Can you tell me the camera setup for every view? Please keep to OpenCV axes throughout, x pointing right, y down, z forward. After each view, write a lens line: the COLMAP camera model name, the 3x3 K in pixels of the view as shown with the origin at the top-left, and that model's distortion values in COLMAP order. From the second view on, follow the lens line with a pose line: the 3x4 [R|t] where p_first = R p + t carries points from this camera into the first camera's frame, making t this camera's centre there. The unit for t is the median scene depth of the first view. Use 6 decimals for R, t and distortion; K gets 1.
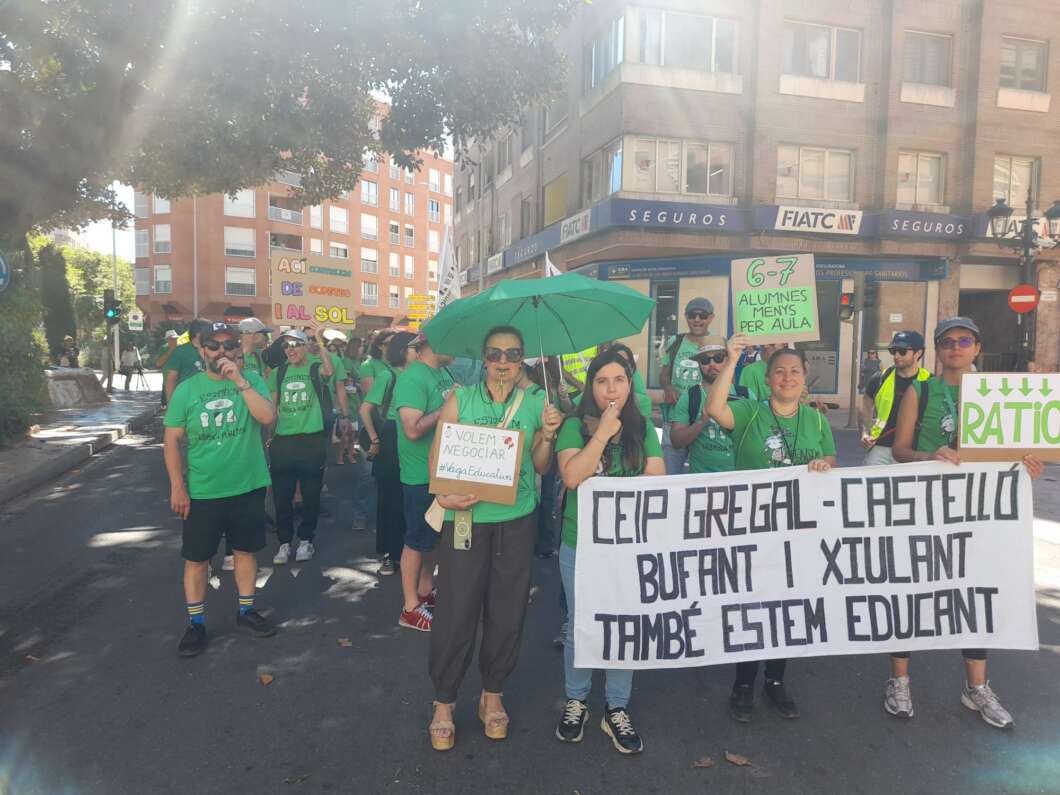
lens RADIAL K [[806.7, 0, 538.0], [0, 806.7, 404.2], [0, 0, 1]] dist [0.073111, -0.015725]
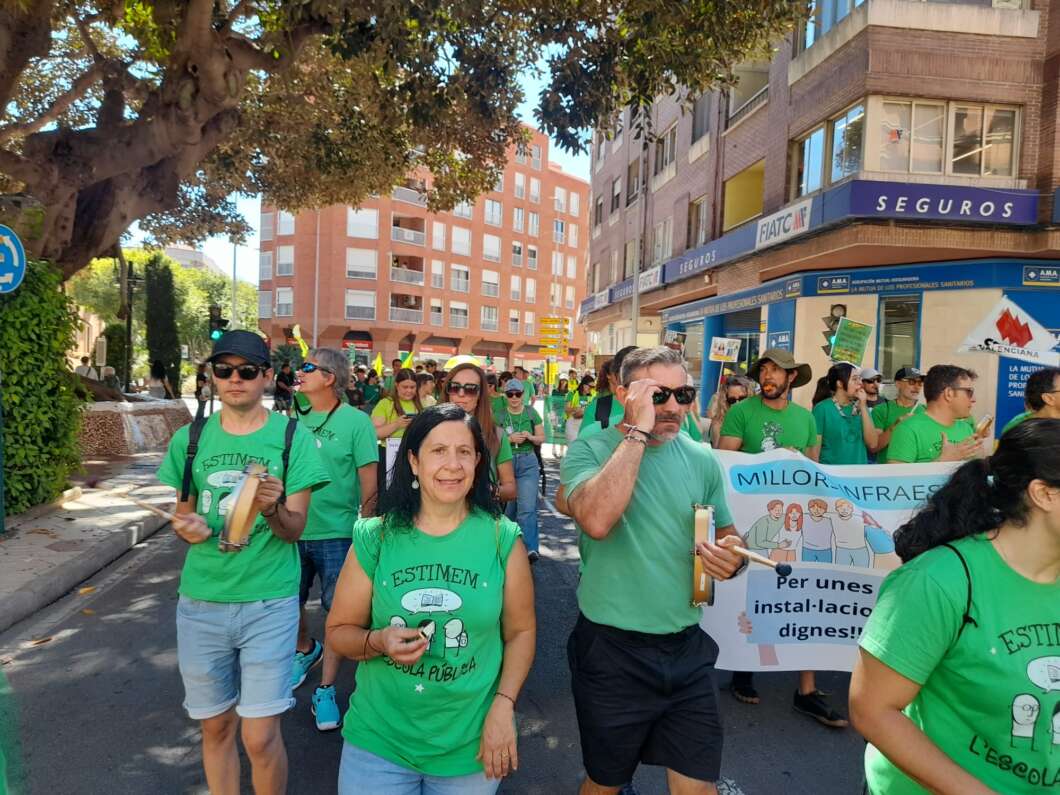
lens RADIAL K [[806.7, 0, 535.8], [0, 806.7, 389.2], [0, 0, 1]] dist [0.073111, -0.015725]
pose [[0.991061, 0.018250, -0.132158, -0.058987], [-0.025076, 0.998426, -0.050171, -0.014993], [0.131034, 0.053037, 0.989958, 0.160808]]
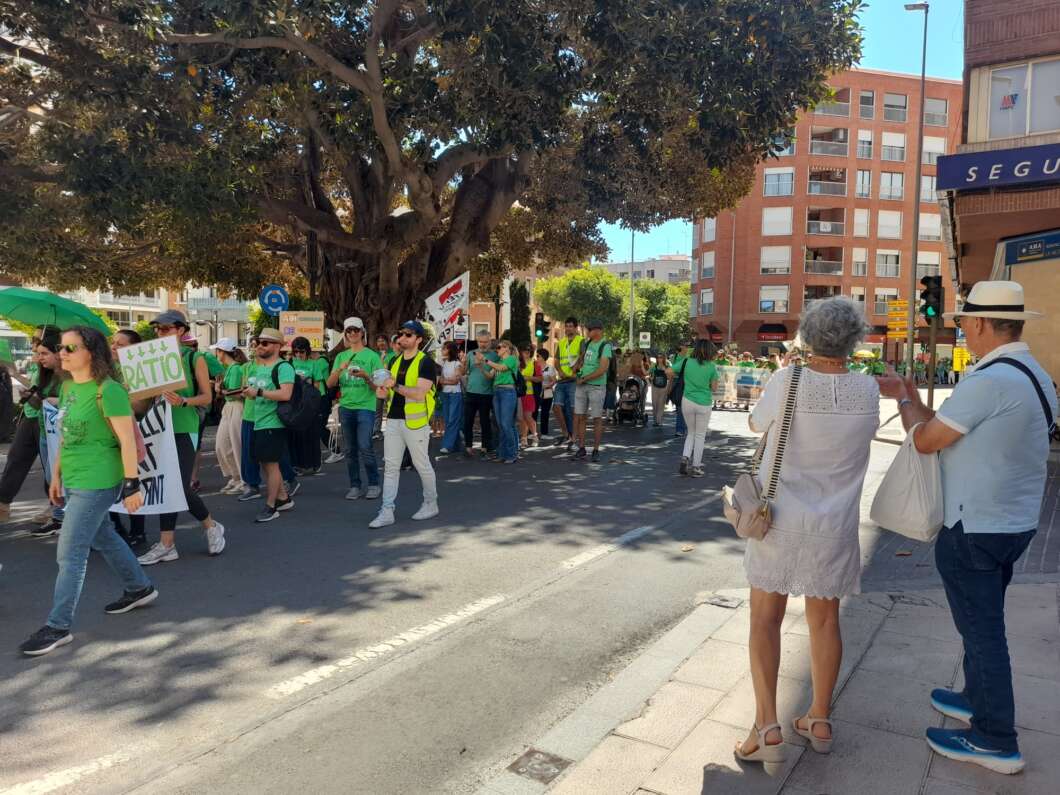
lens RADIAL K [[806.7, 0, 531.5], [0, 806.7, 404.9], [0, 0, 1]] dist [0.073111, -0.015725]
pose [[0.713969, 0.031650, -0.699461, 0.241493], [-0.047833, 0.998849, -0.003629, 0.000194], [0.698541, 0.036048, 0.714661, 0.121436]]
